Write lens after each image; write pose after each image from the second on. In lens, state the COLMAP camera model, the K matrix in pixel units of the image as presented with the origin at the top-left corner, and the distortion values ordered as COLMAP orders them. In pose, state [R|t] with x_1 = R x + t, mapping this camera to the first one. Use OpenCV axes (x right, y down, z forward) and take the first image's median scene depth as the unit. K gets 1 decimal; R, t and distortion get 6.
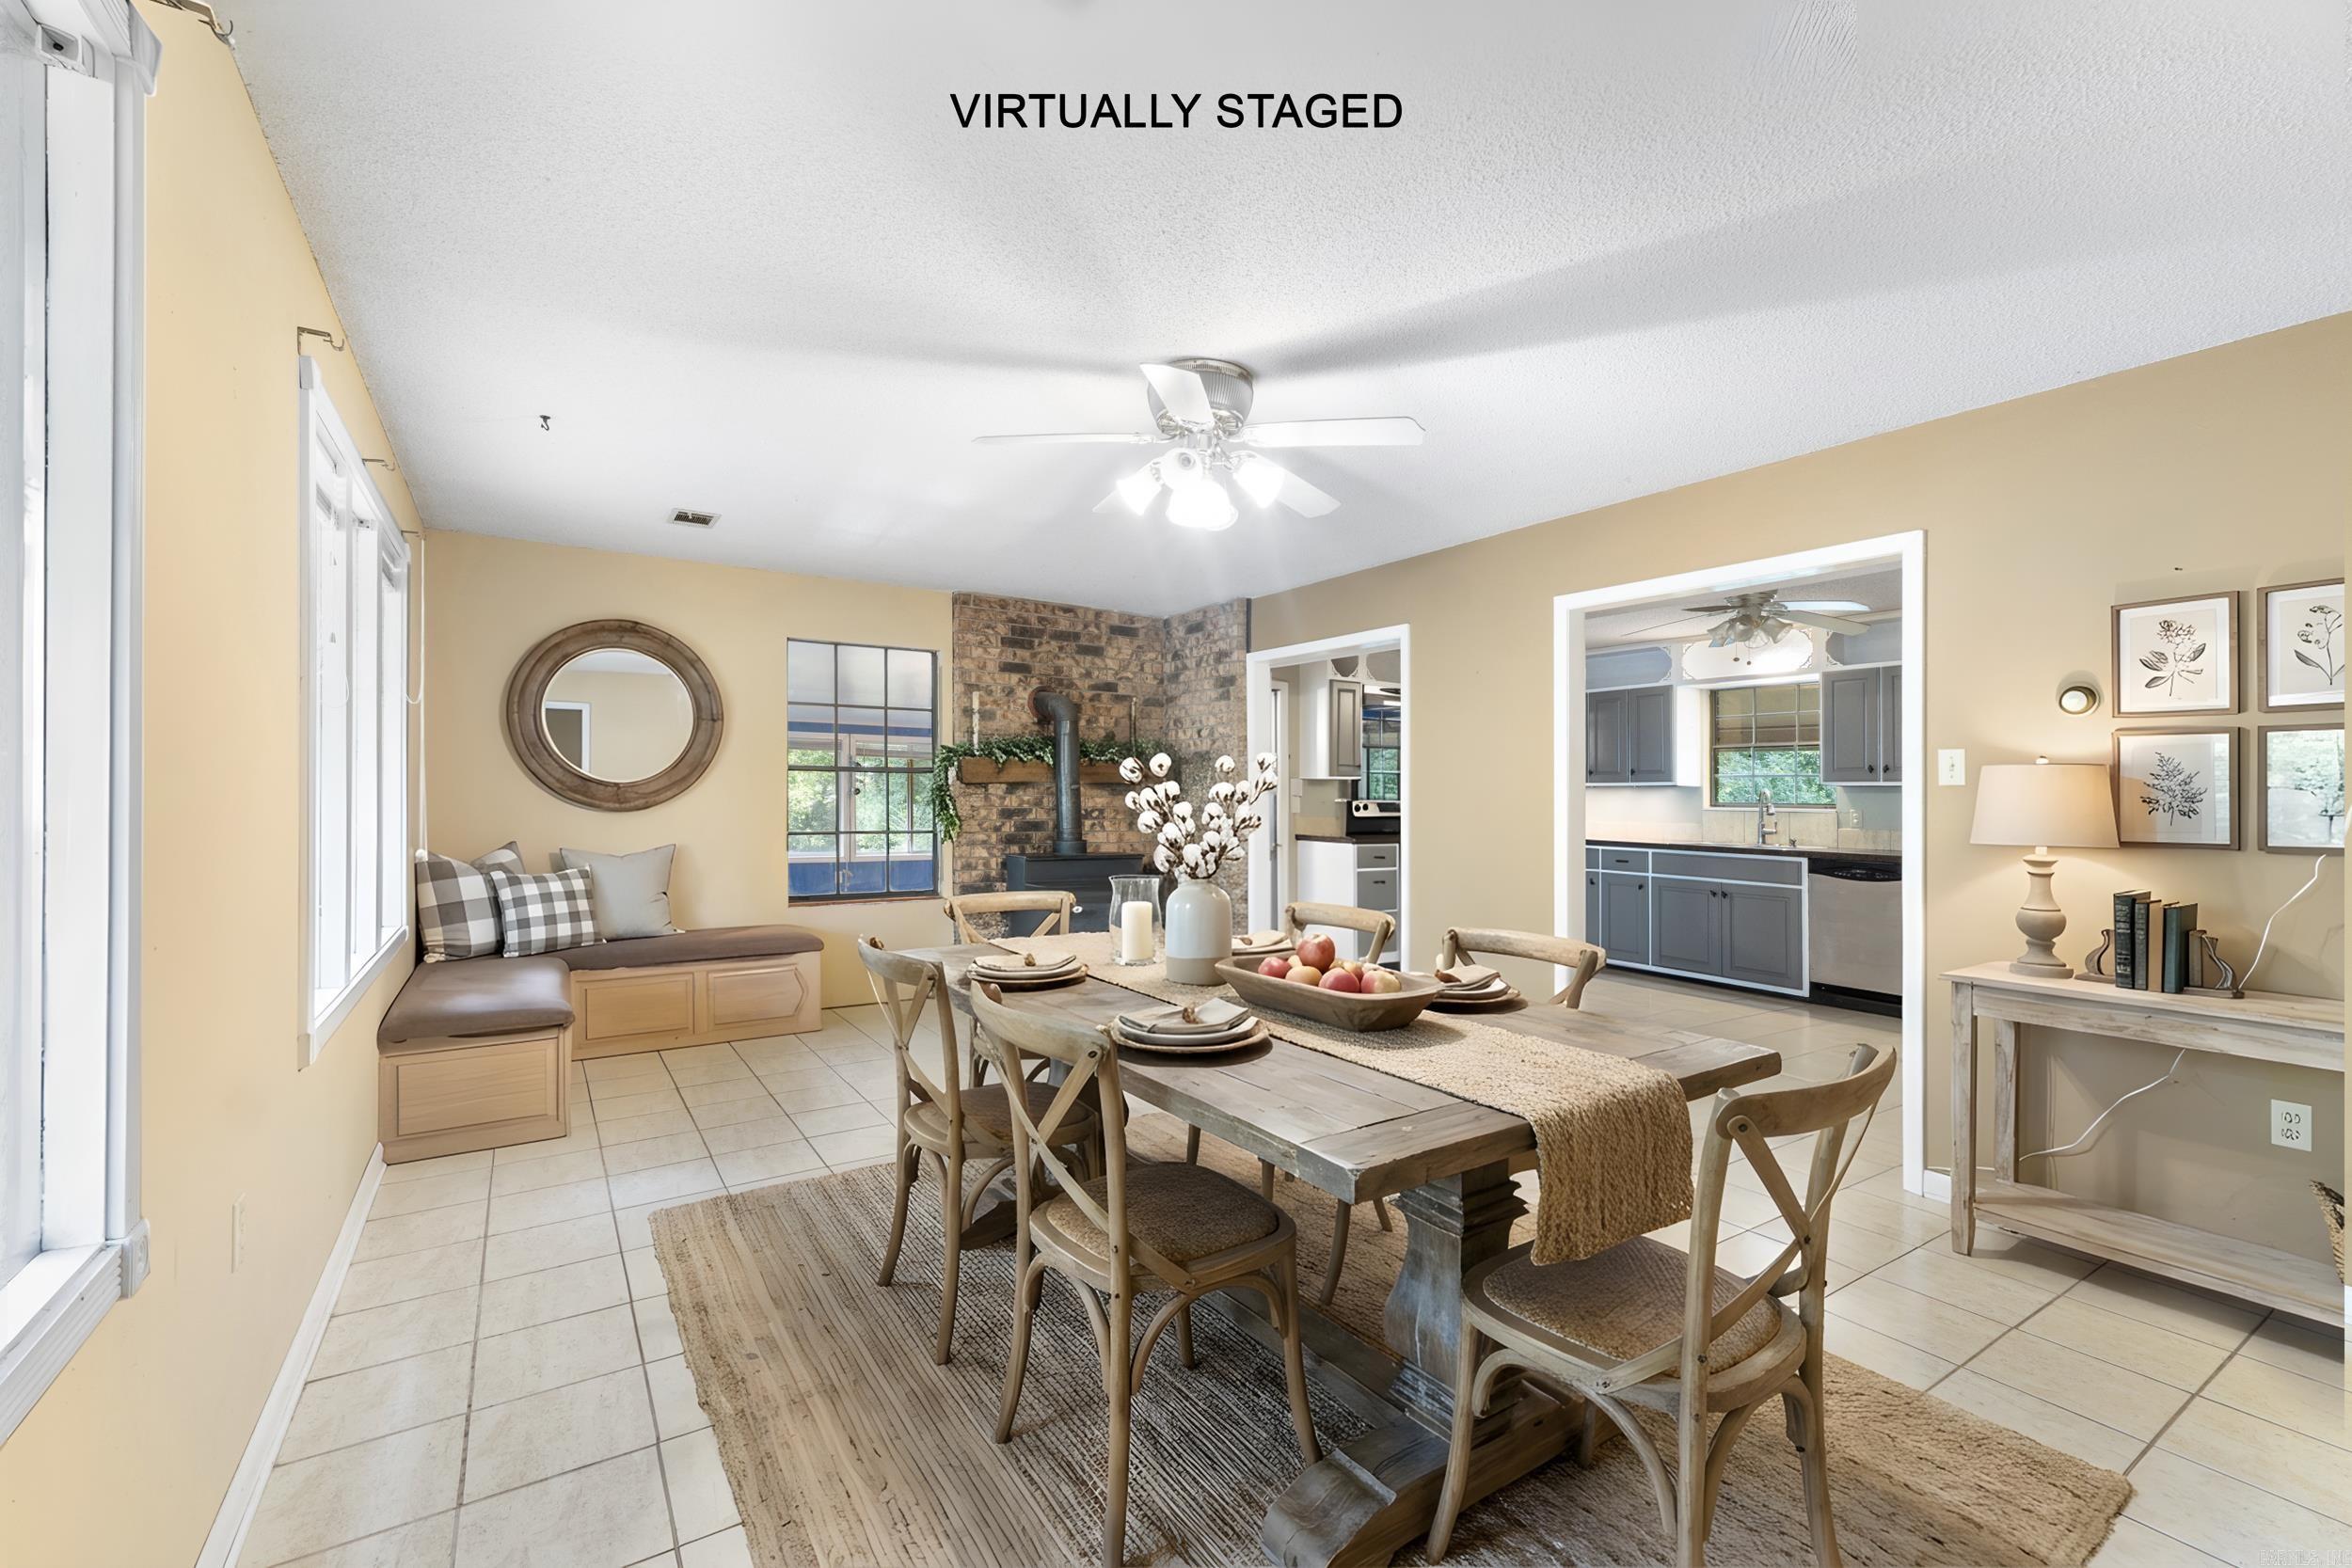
lens RADIAL K [[995.4, 0, 1173.8], [0, 995.4, 796.1], [0, 0, 1]] dist [0.000159, -0.000001]
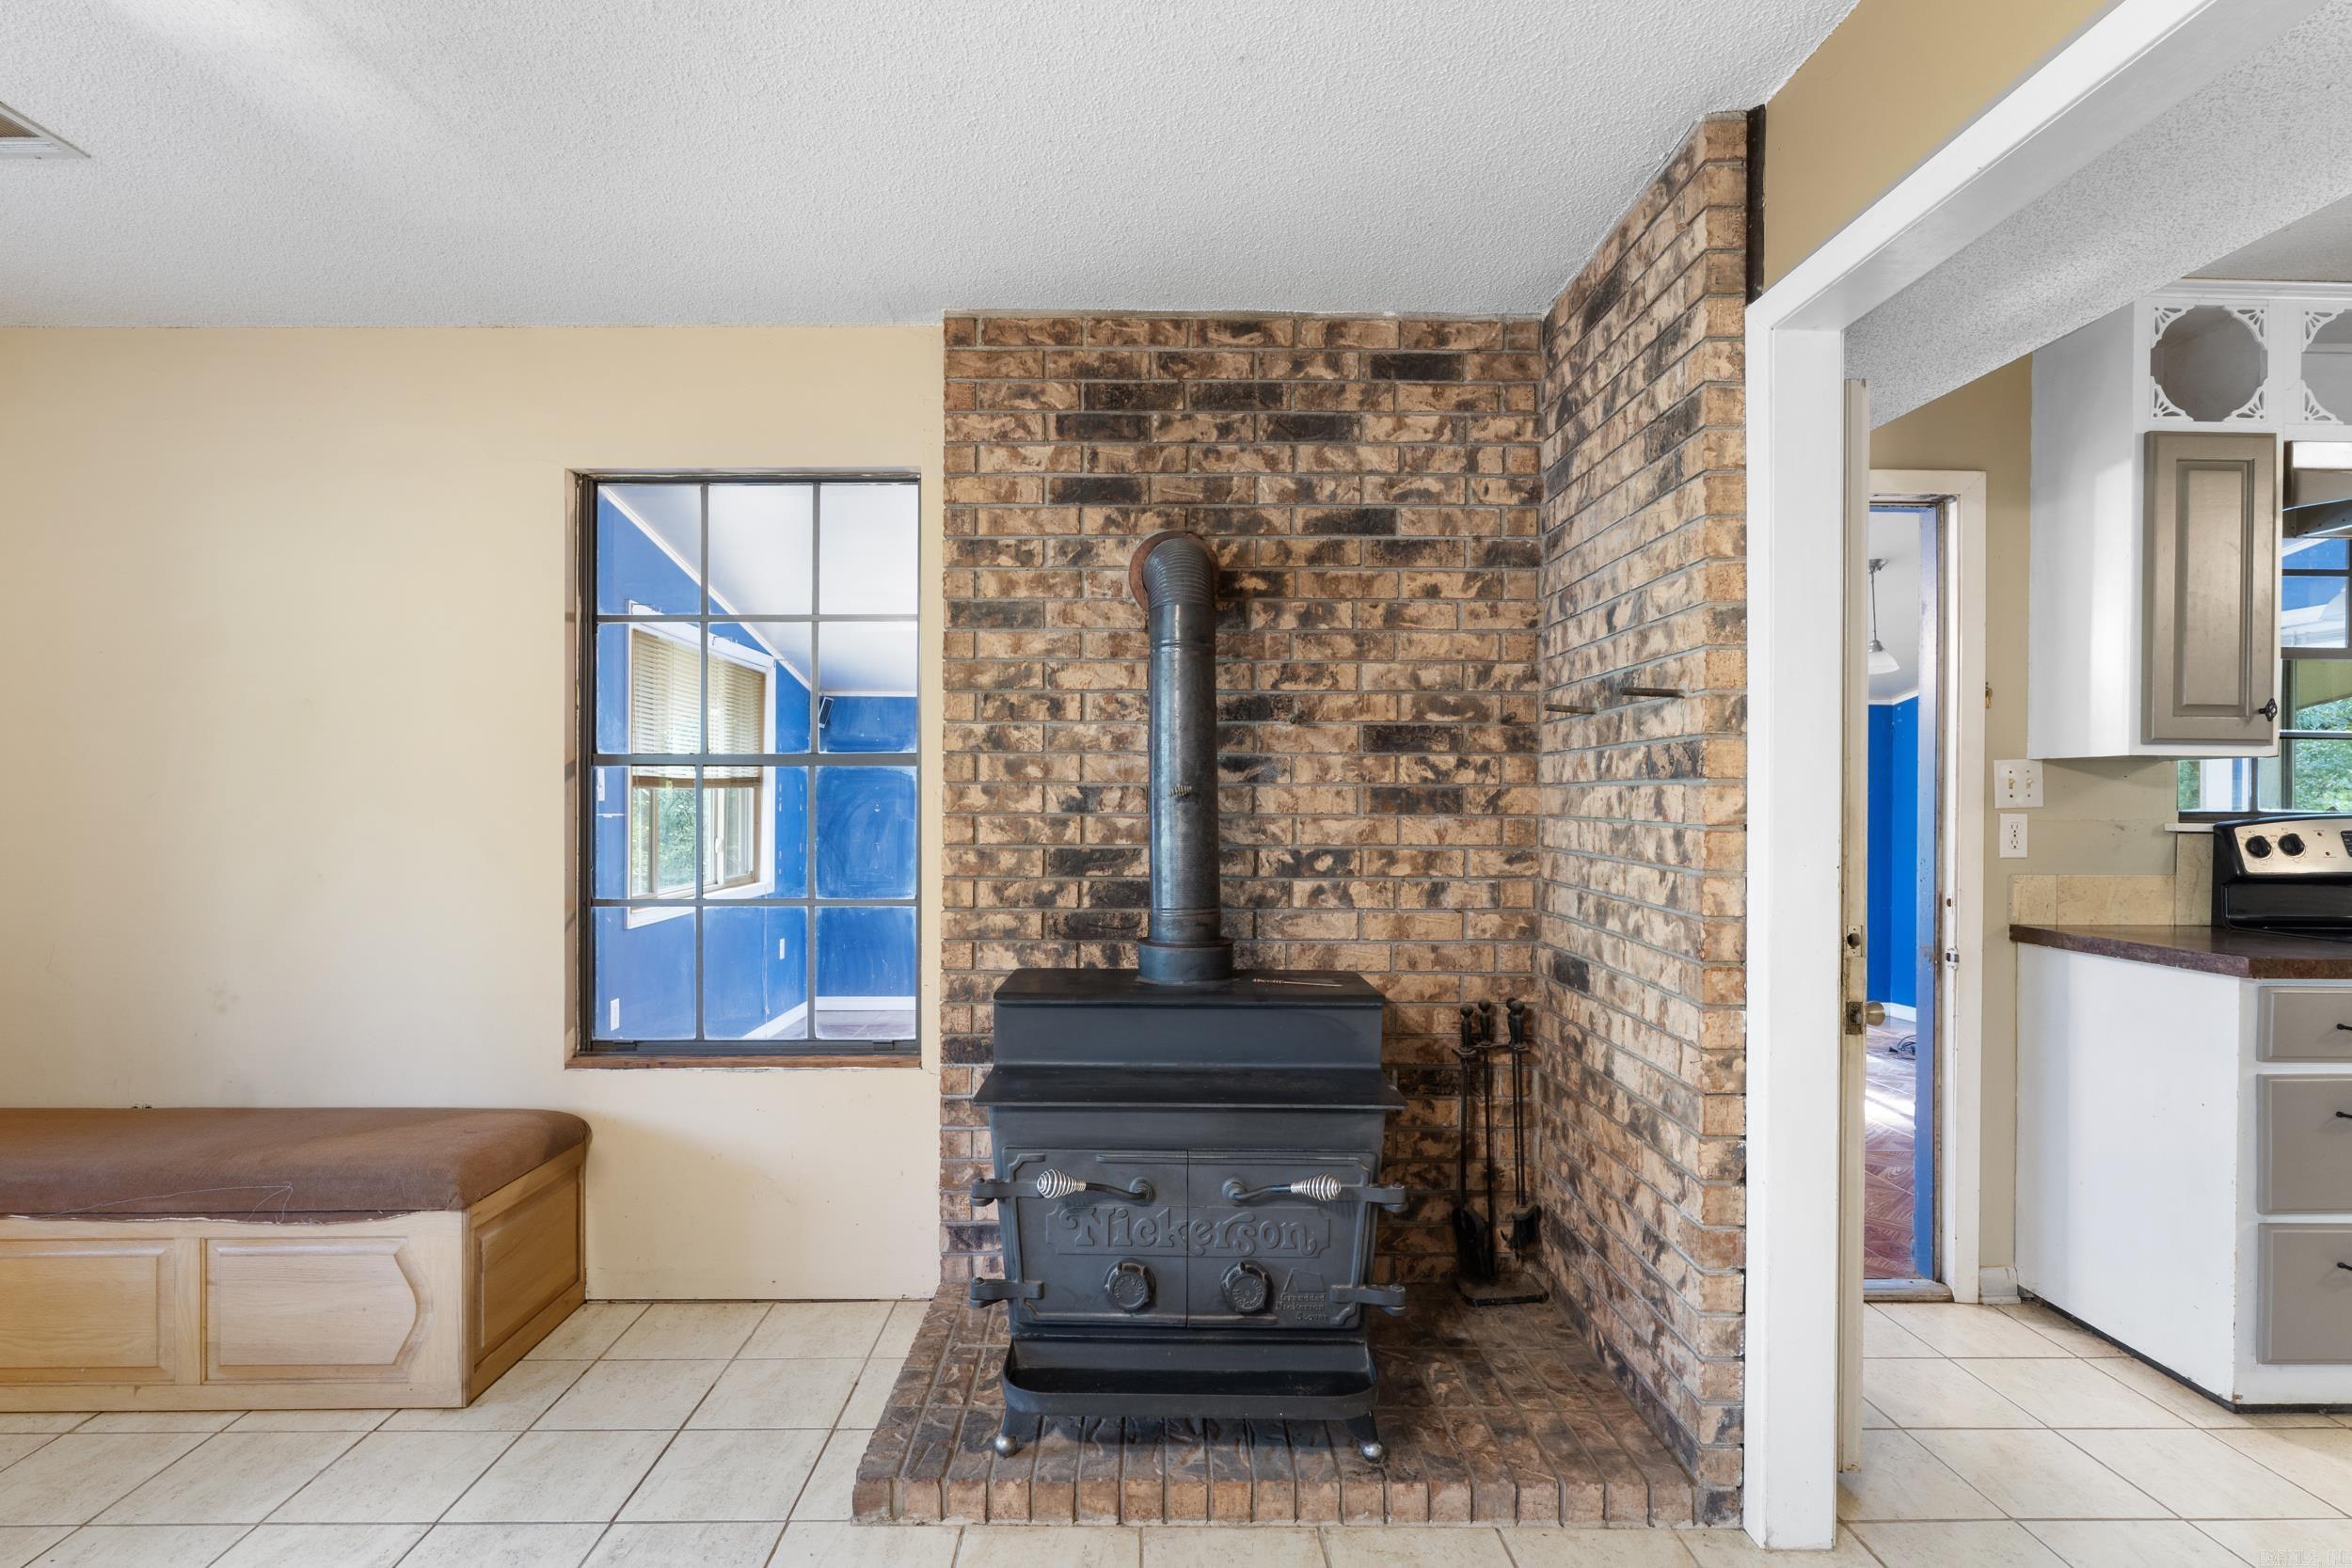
lens RADIAL K [[1158.8, 0, 1156.0], [0, 1158.8, 824.2], [0, 0, 1]] dist [-0.005483, -0.000955]
pose [[0.844042, 0.001826, -0.536274, 0.102218], [0.007870, 0.999844, 0.015791, -0.004230], [0.536219, -0.017548, 0.843896, 0.603741]]
